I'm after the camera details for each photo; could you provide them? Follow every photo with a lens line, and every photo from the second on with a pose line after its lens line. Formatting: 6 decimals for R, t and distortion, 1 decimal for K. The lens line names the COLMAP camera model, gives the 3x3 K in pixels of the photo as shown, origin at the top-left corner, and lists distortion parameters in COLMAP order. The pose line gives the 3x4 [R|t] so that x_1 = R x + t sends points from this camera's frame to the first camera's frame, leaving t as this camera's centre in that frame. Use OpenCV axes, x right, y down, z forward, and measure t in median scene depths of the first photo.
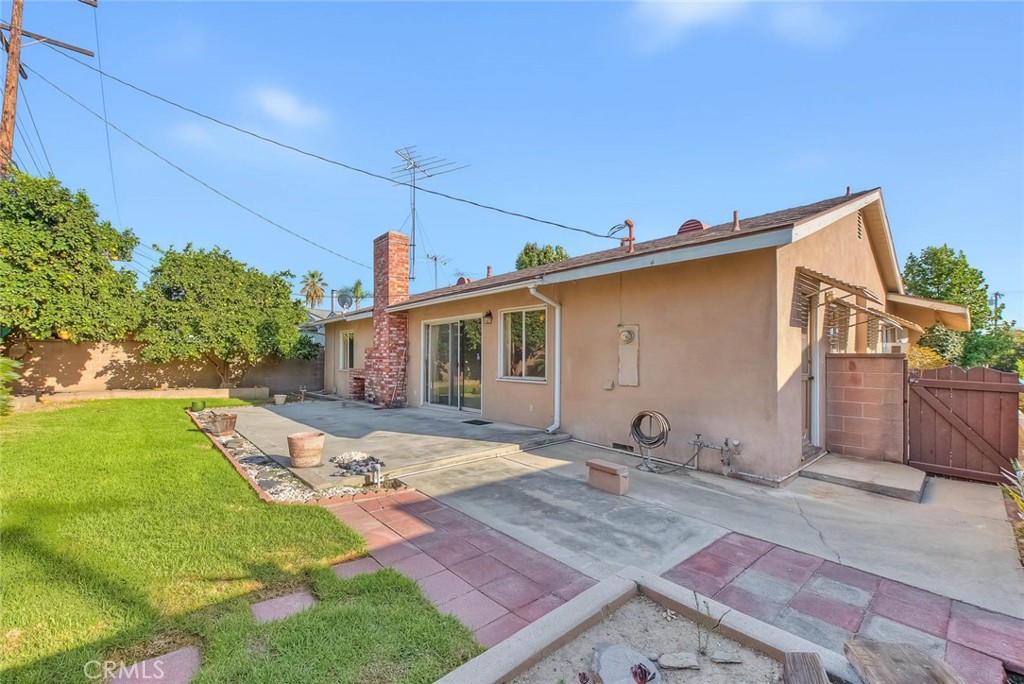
lens RADIAL K [[418.1, 0, 508.0], [0, 418.1, 355.2], [0, 0, 1]] dist [-0.001855, -0.000290]
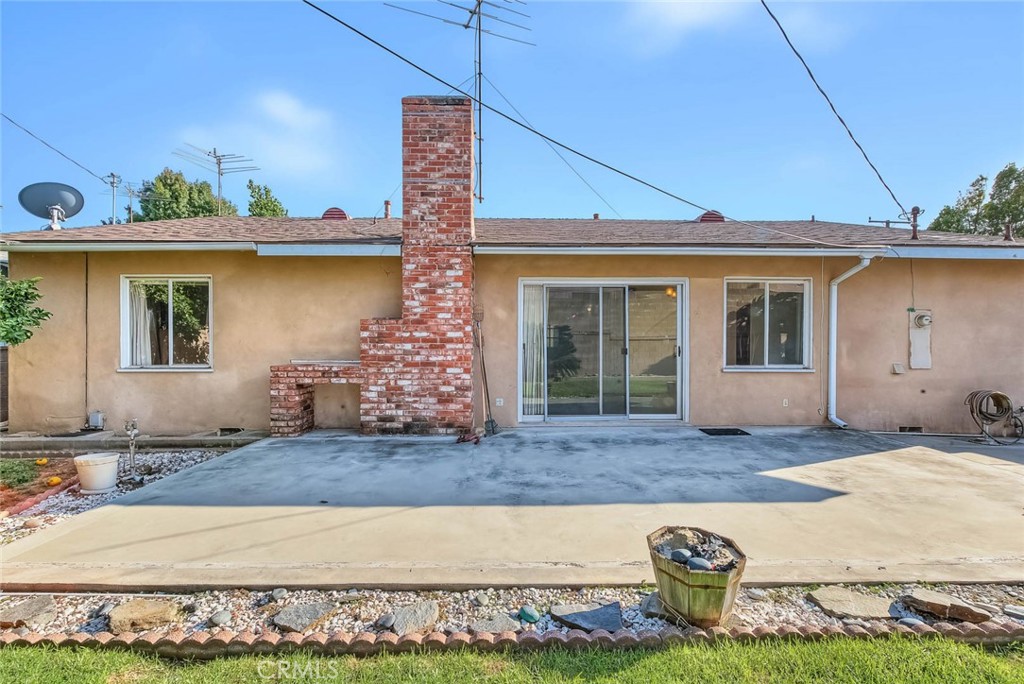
lens RADIAL K [[408.5, 0, 510.8], [0, 408.5, 344.9], [0, 0, 1]] dist [0.000457, -0.000039]
pose [[0.649995, 0.000621, 0.759938, -0.681364], [-0.006575, 0.999967, 0.004807, 0.009345], [-0.759910, -0.008121, 0.649978, 0.670044]]
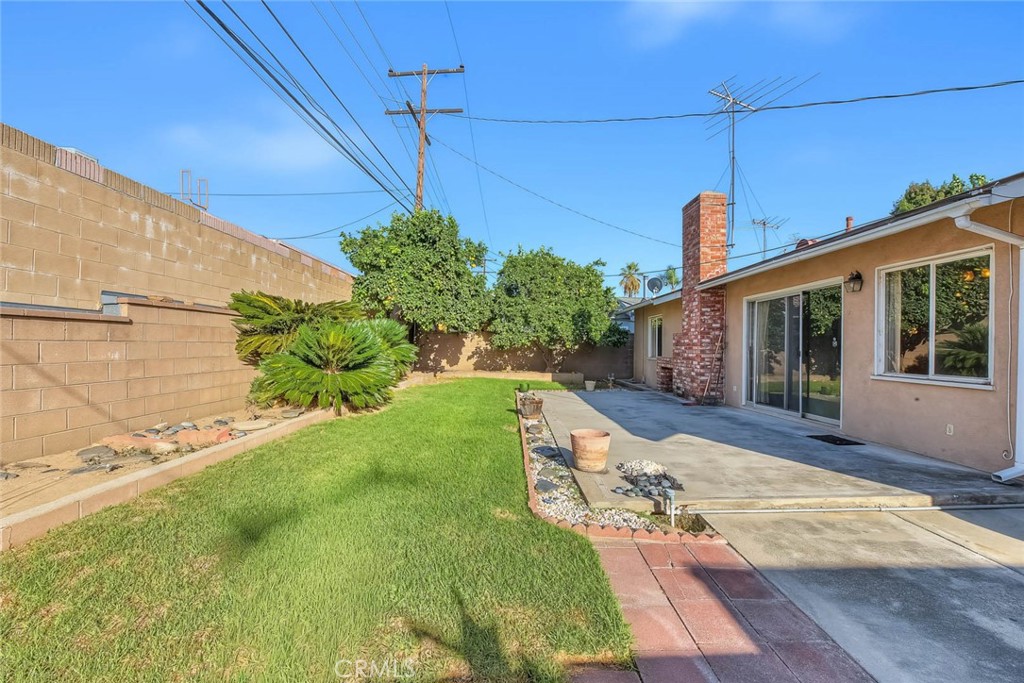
lens RADIAL K [[421.8, 0, 520.7], [0, 421.8, 347.3], [0, 0, 1]] dist [-0.001686, -0.000726]
pose [[0.767595, 0.002569, -0.640931, -0.021536], [0.002662, 0.999971, 0.007195, 0.004906], [0.640930, -0.007229, 0.767565, 0.130751]]
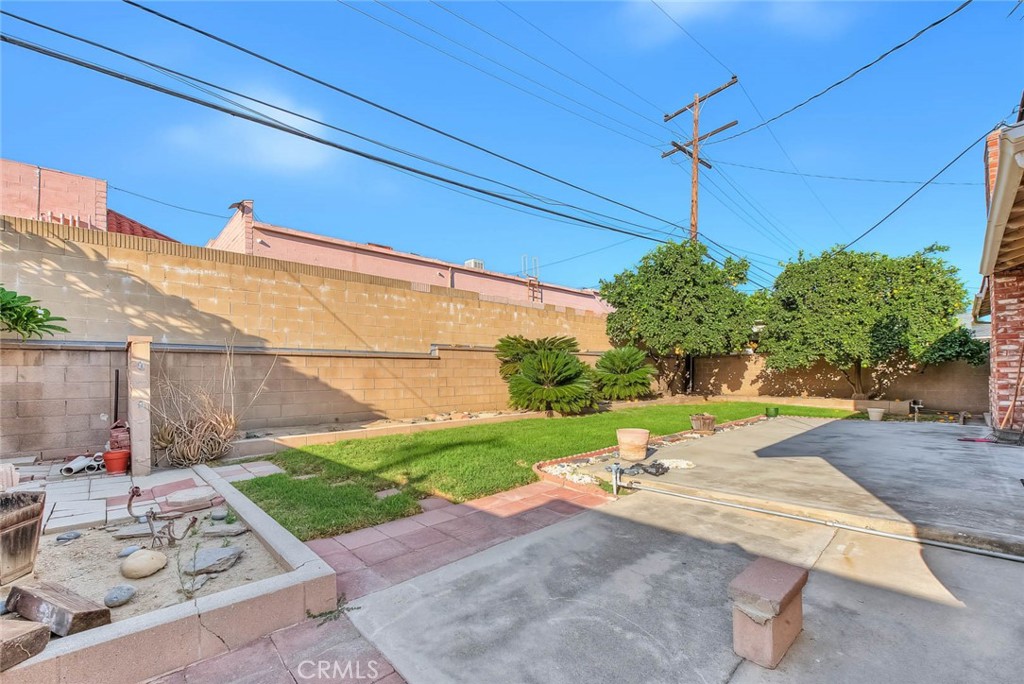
lens RADIAL K [[418.3, 0, 497.9], [0, 418.3, 373.4], [0, 0, 1]] dist [-0.001165, -0.000101]
pose [[0.017834, -0.012105, -0.999768, 0.292621], [0.020814, 0.999715, -0.011733, 0.027054], [0.999624, -0.020600, 0.018081, 0.332654]]
